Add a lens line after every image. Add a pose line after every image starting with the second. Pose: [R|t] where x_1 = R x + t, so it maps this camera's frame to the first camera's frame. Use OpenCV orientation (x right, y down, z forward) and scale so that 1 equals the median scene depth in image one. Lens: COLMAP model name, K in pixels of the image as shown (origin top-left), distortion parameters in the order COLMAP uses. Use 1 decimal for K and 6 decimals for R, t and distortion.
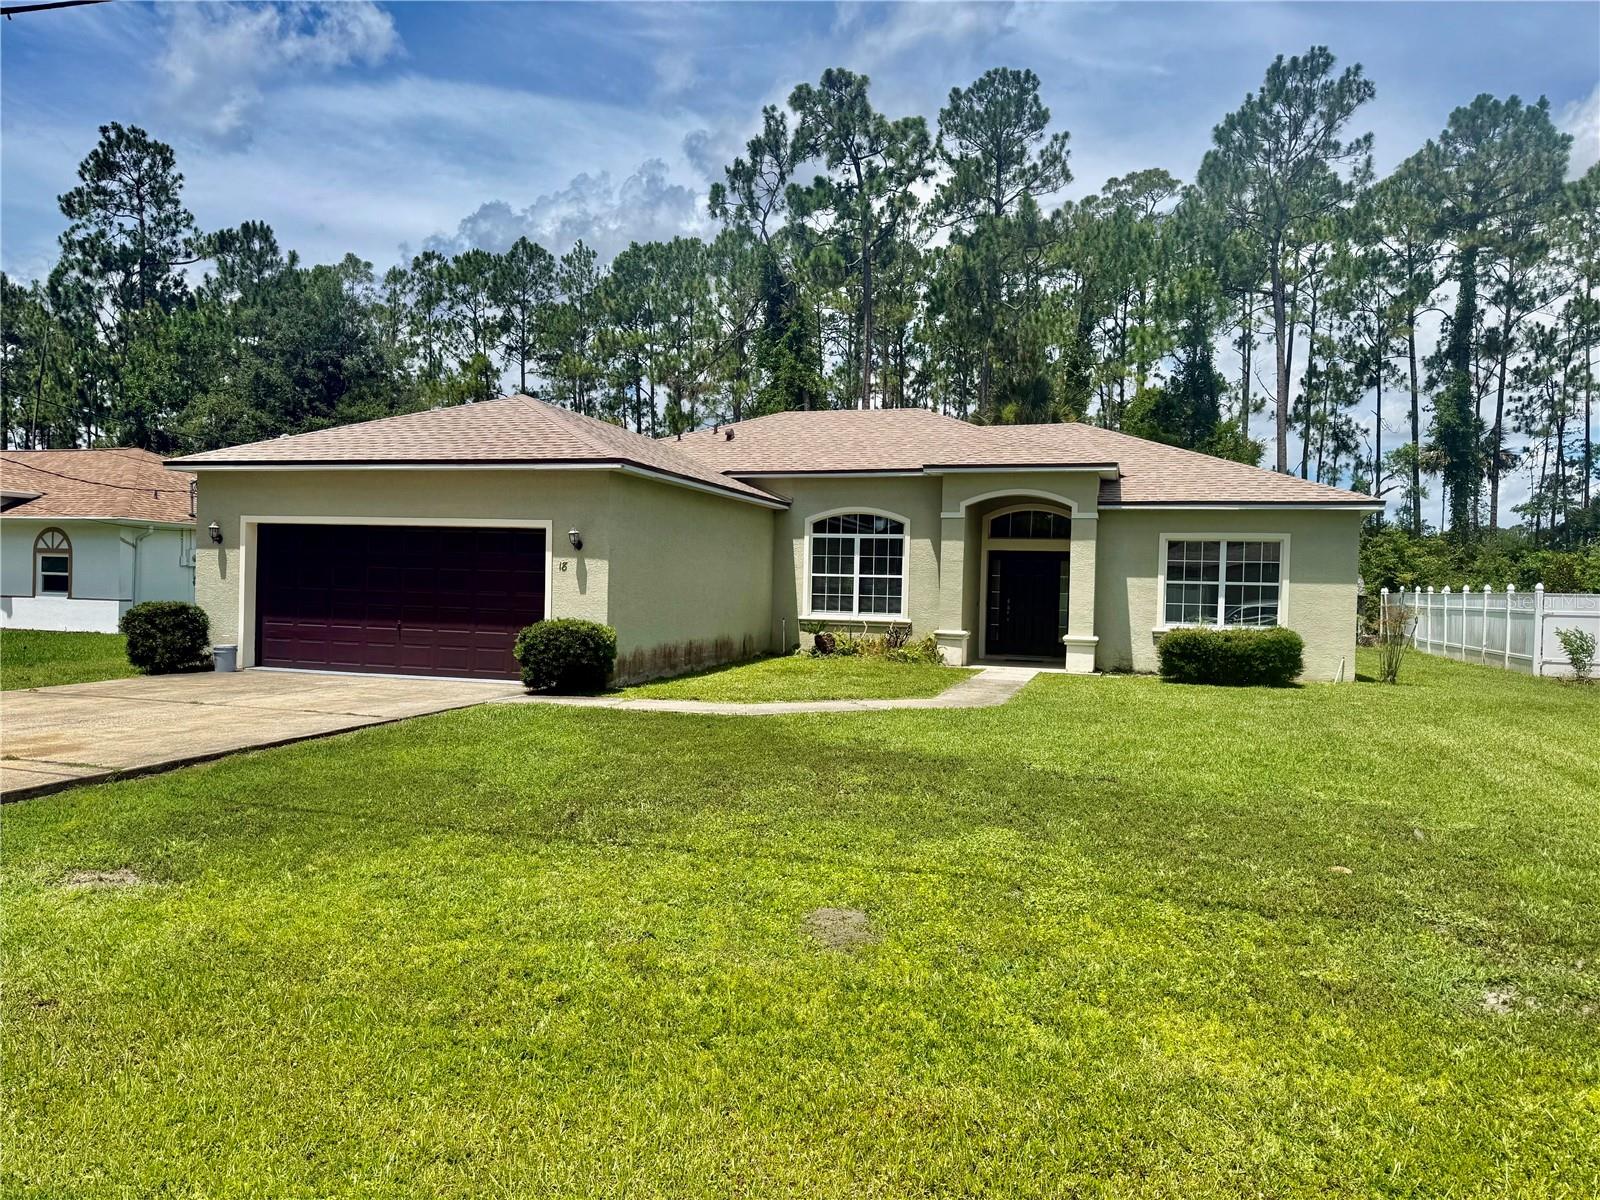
lens RADIAL K [[1138.8, 0, 795.7], [0, 1138.8, 602.6], [0, 0, 1]] dist [0.040365, -0.046328]
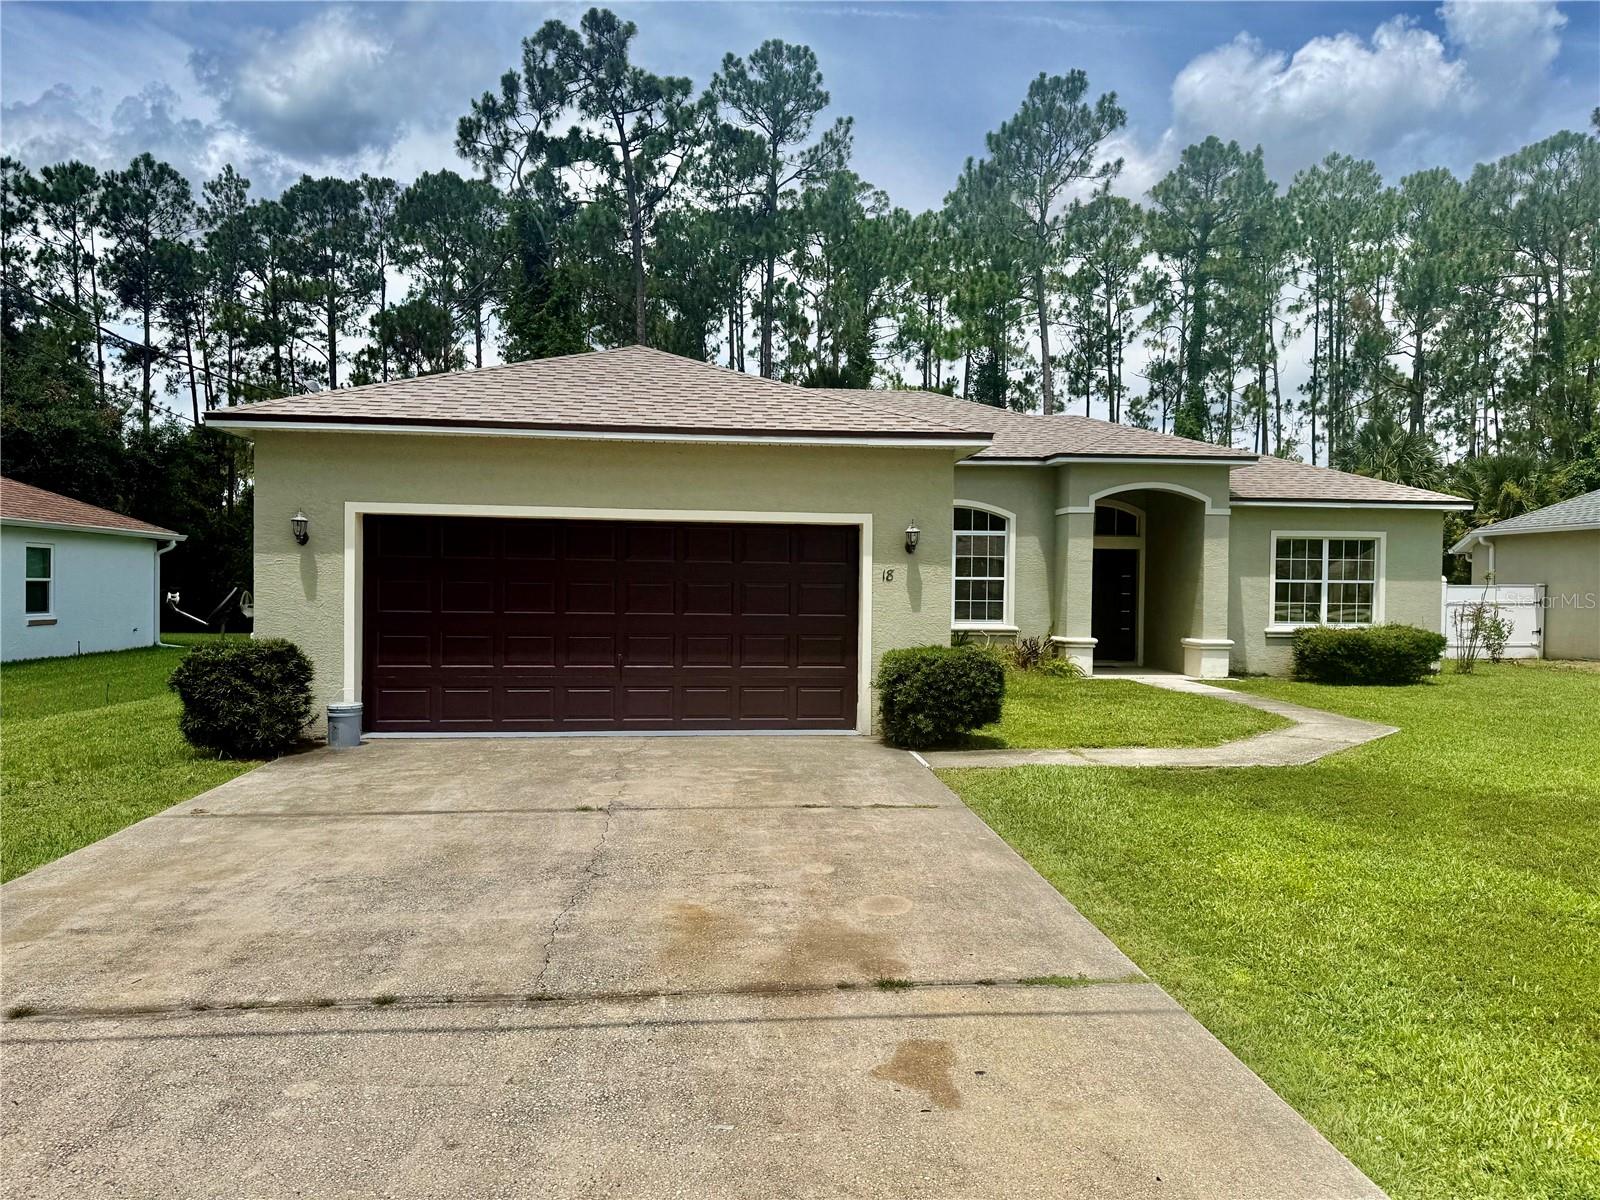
lens RADIAL K [[1138.8, 0, 813.1], [0, 1138.8, 602.8], [0, 0, 1]] dist [0.040365, -0.046328]
pose [[0.919187, -0.022414, 0.393184, -0.362657], [0.019482, 0.999745, 0.011449, -0.015594], [-0.393340, -0.002863, 0.919389, 0.218498]]
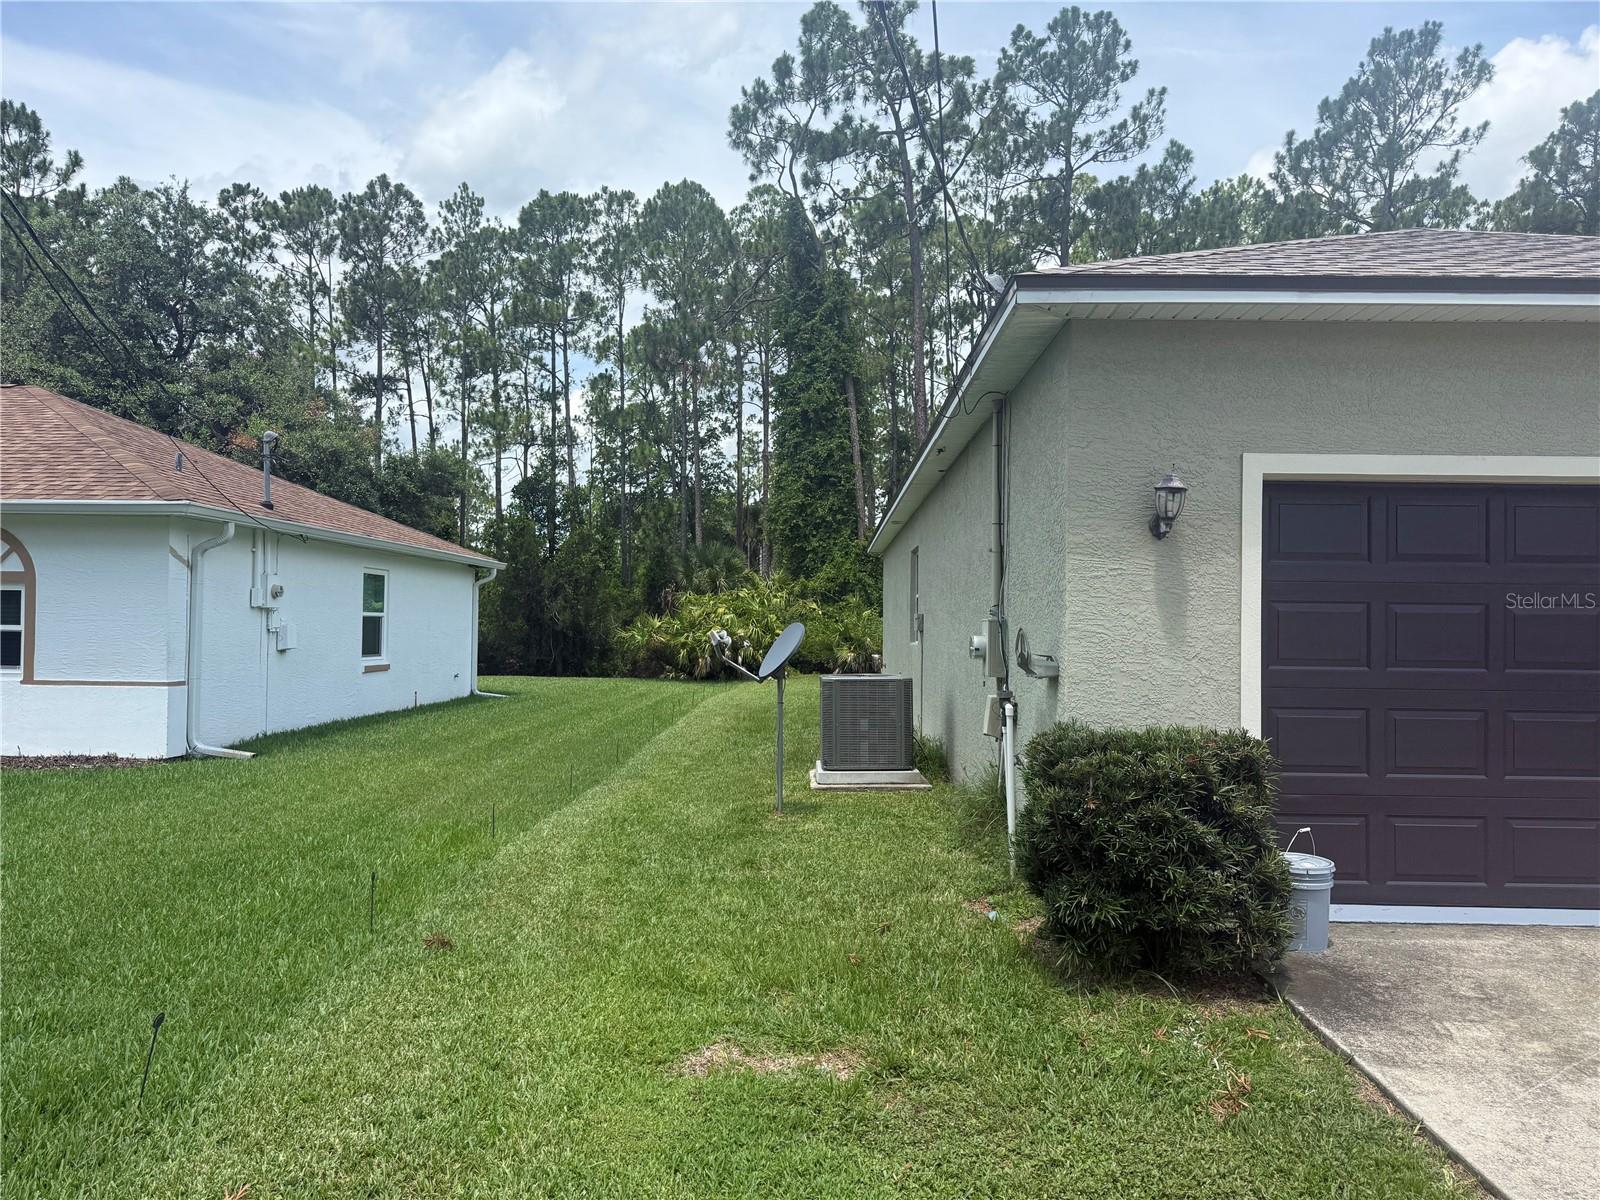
lens RADIAL K [[1138.8, 0, 804.9], [0, 1138.8, 601.7], [0, 0, 1]] dist [0.040365, -0.046328]
pose [[0.959111, -0.008109, 0.282913, -0.510299], [0.016609, 0.999479, -0.027660, -0.019268], [-0.282542, 0.031228, 0.958747, 0.525814]]
